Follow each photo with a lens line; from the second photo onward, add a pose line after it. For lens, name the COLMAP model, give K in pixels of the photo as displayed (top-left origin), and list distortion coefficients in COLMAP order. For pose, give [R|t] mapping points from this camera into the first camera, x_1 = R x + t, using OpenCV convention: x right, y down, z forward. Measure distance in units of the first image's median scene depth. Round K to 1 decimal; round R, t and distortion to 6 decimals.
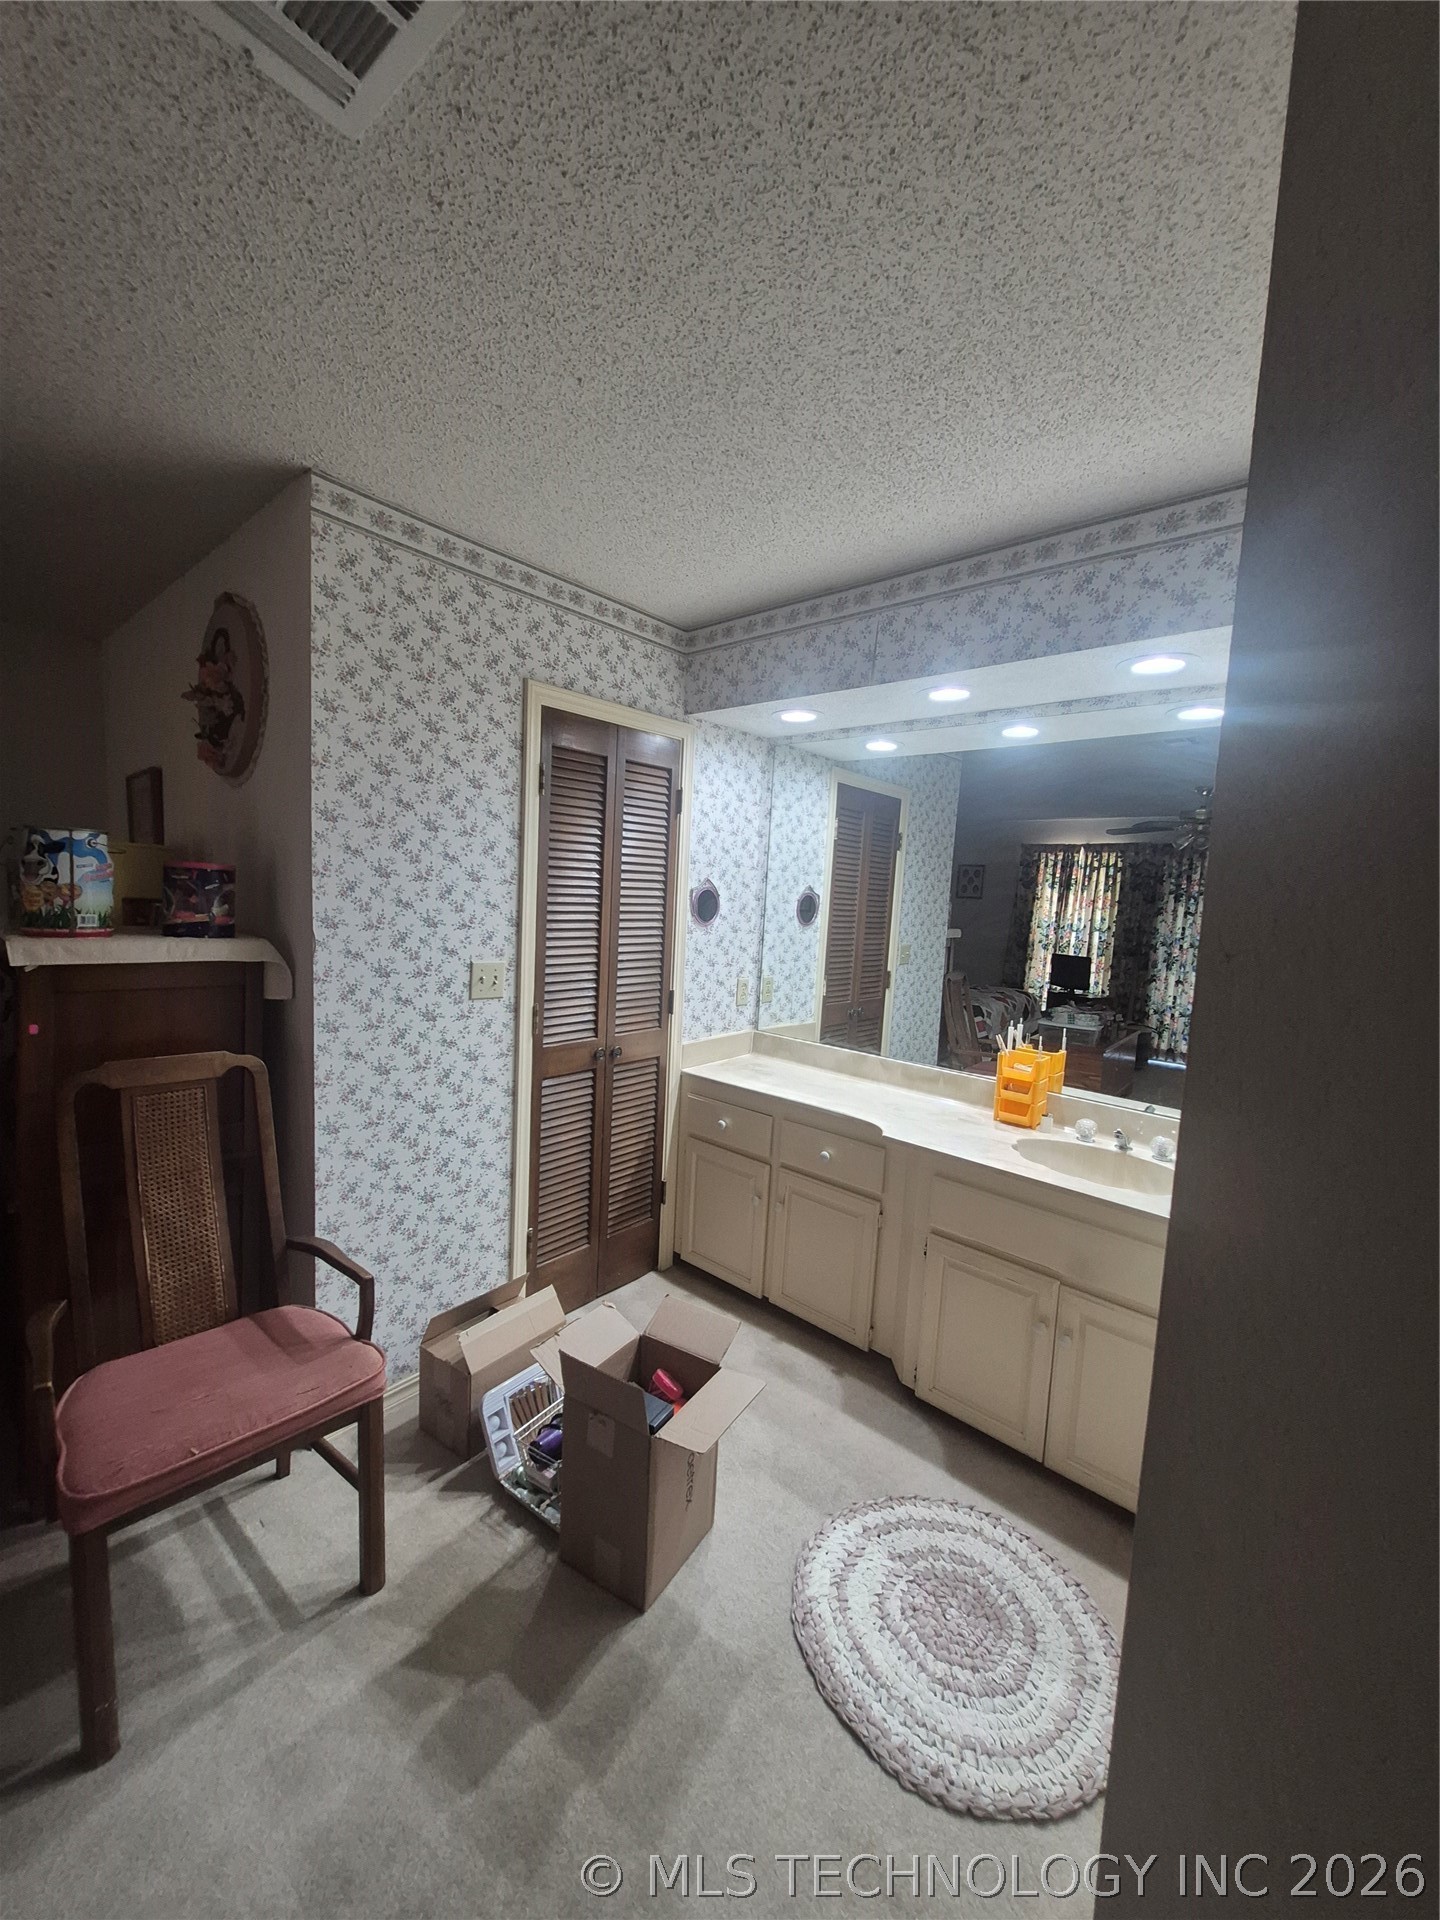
lens RADIAL K [[734.6, 0, 722.9], [0, 734.6, 956.9], [0, 0, 1]] dist [0.001067, -0.002446]
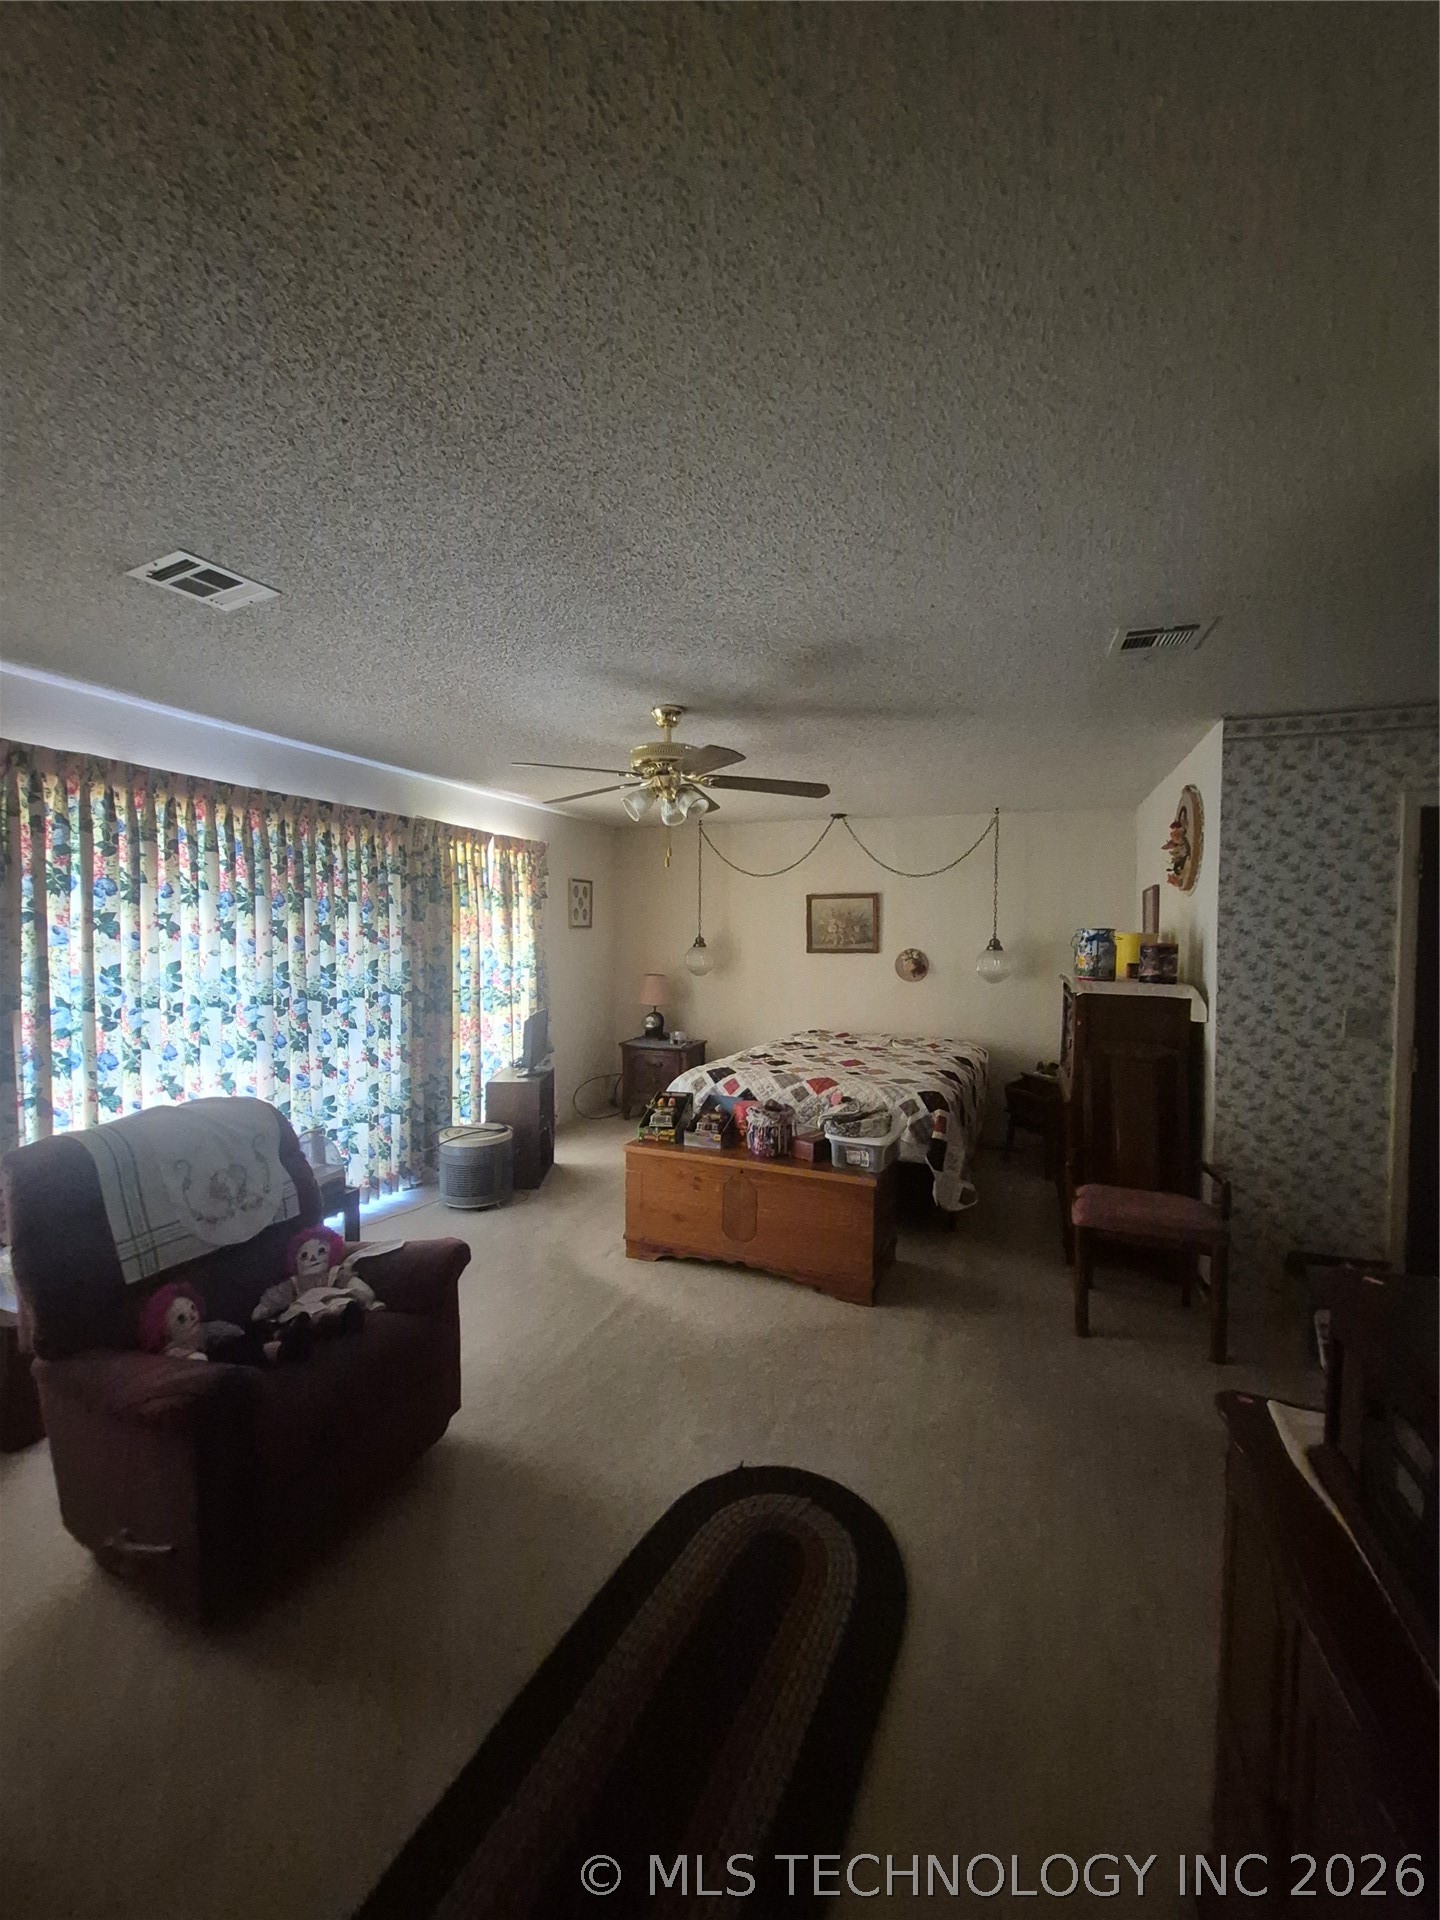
lens RADIAL K [[734.6, 0, 720.8], [0, 734.6, 953.0], [0, 0, 1]] dist [0.001067, -0.002446]
pose [[0.320796, -0.017353, -0.946989, 0.599678], [-0.081939, 0.995575, -0.046001, 0.064170], [0.943597, 0.092352, 0.317955, -0.545451]]
